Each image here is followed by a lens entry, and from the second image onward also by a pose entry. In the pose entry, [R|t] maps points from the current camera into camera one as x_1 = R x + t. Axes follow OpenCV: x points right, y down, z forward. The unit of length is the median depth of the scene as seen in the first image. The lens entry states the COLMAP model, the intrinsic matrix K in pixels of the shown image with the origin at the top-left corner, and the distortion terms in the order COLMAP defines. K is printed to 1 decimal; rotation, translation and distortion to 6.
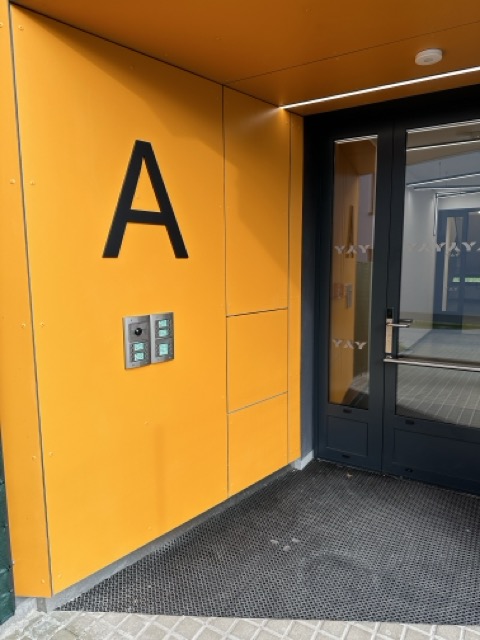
lens RADIAL K [[457.2, 0, 240.0], [0, 457.2, 320.0], [0, 0, 1]] dist [0.023508, -0.045036]
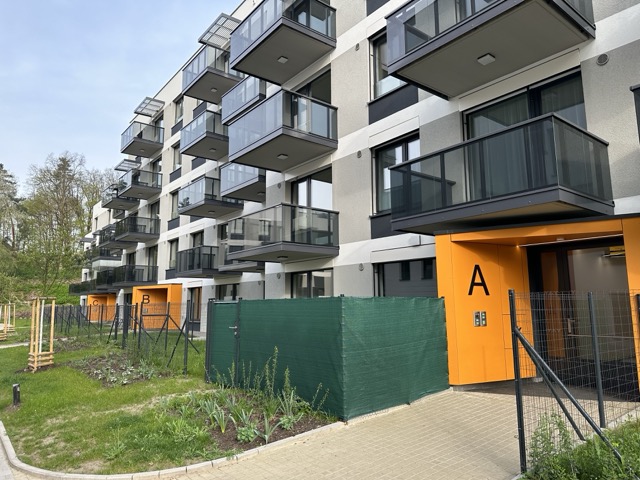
lens RADIAL K [[457.2, 0, 320.0], [0, 457.2, 240.0], [0, 0, 1]] dist [0.023508, -0.045036]
pose [[0.935256, -0.050592, -0.350337, -0.075883], [-0.046066, 0.963920, -0.262176, 0.401470], [0.350961, 0.261341, 0.899182, -2.506898]]
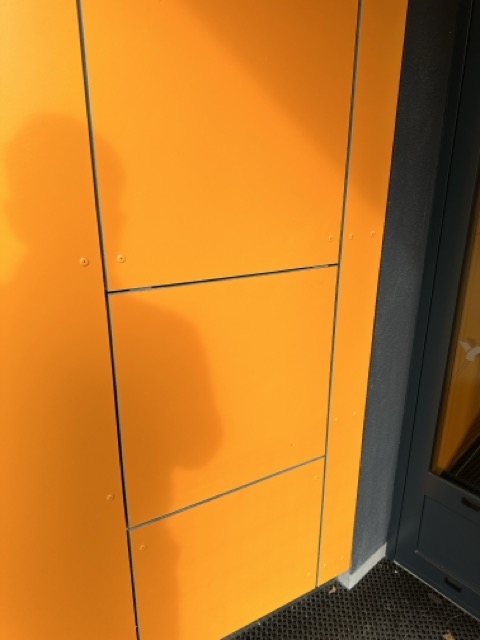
lens RADIAL K [[457.5, 0, 240.0], [0, 457.5, 320.0], [0, 0, 1]] dist [-0.024930, 0.007037]
pose [[0.951789, 0.113031, -0.285171, 0.176566], [-0.053034, 0.976273, 0.209949, -0.069575], [0.302135, -0.184704, 0.935200, 0.778109]]
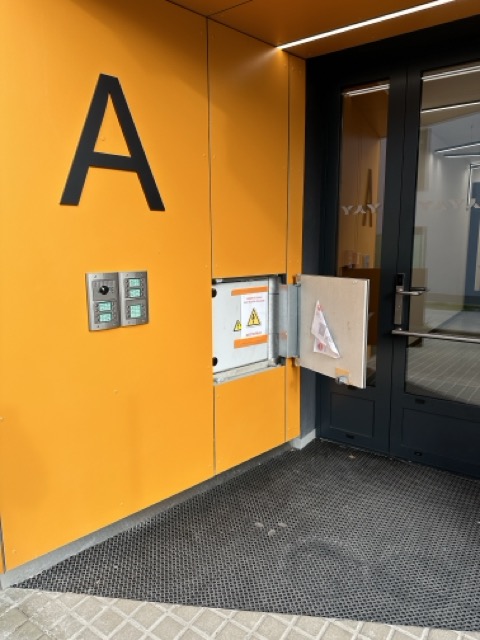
lens RADIAL K [[458.0, 0, 240.8], [0, 458.0, 314.0], [0, 0, 1]] dist [0.004734, -0.024772]
pose [[0.997732, 0.015644, -0.065468, 0.095346], [-0.013803, 0.999499, 0.028473, 0.038744], [0.065881, -0.027505, 0.997448, 0.101595]]
